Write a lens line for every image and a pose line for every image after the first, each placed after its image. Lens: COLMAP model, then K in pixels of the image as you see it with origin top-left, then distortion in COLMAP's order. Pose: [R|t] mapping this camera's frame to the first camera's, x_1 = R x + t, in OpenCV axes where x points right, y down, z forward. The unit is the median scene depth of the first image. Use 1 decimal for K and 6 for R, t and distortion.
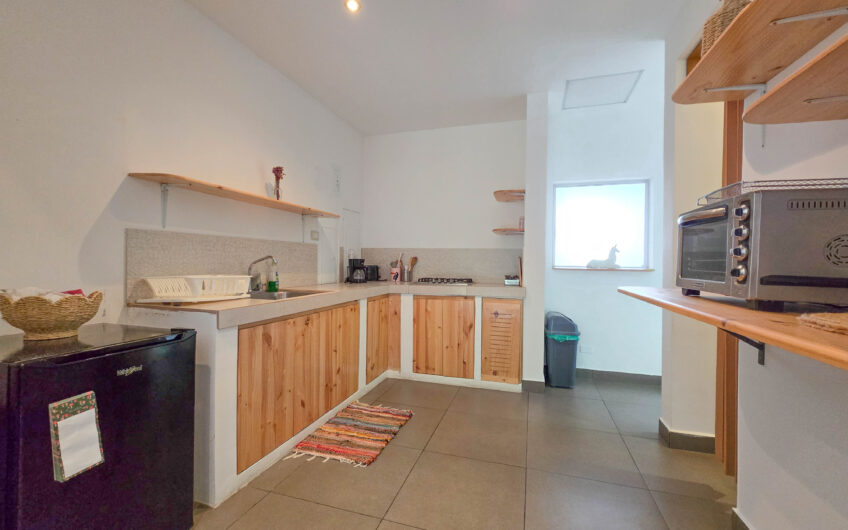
lens RADIAL K [[349.8, 0, 420.6], [0, 349.8, 266.0], [0, 0, 1]] dist [-0.003456, 0.001588]
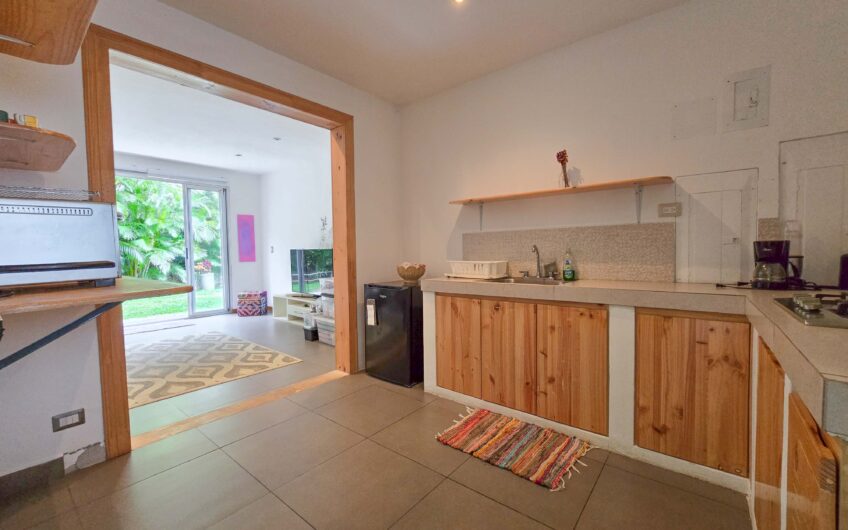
lens RADIAL K [[349.8, 0, 428.5], [0, 349.8, 257.0], [0, 0, 1]] dist [-0.003456, 0.001588]
pose [[-0.359929, 0.016516, -0.932834, 0.735581], [0.004060, 0.999862, 0.016137, -0.011904], [0.932971, 0.002021, -0.359946, 1.166968]]
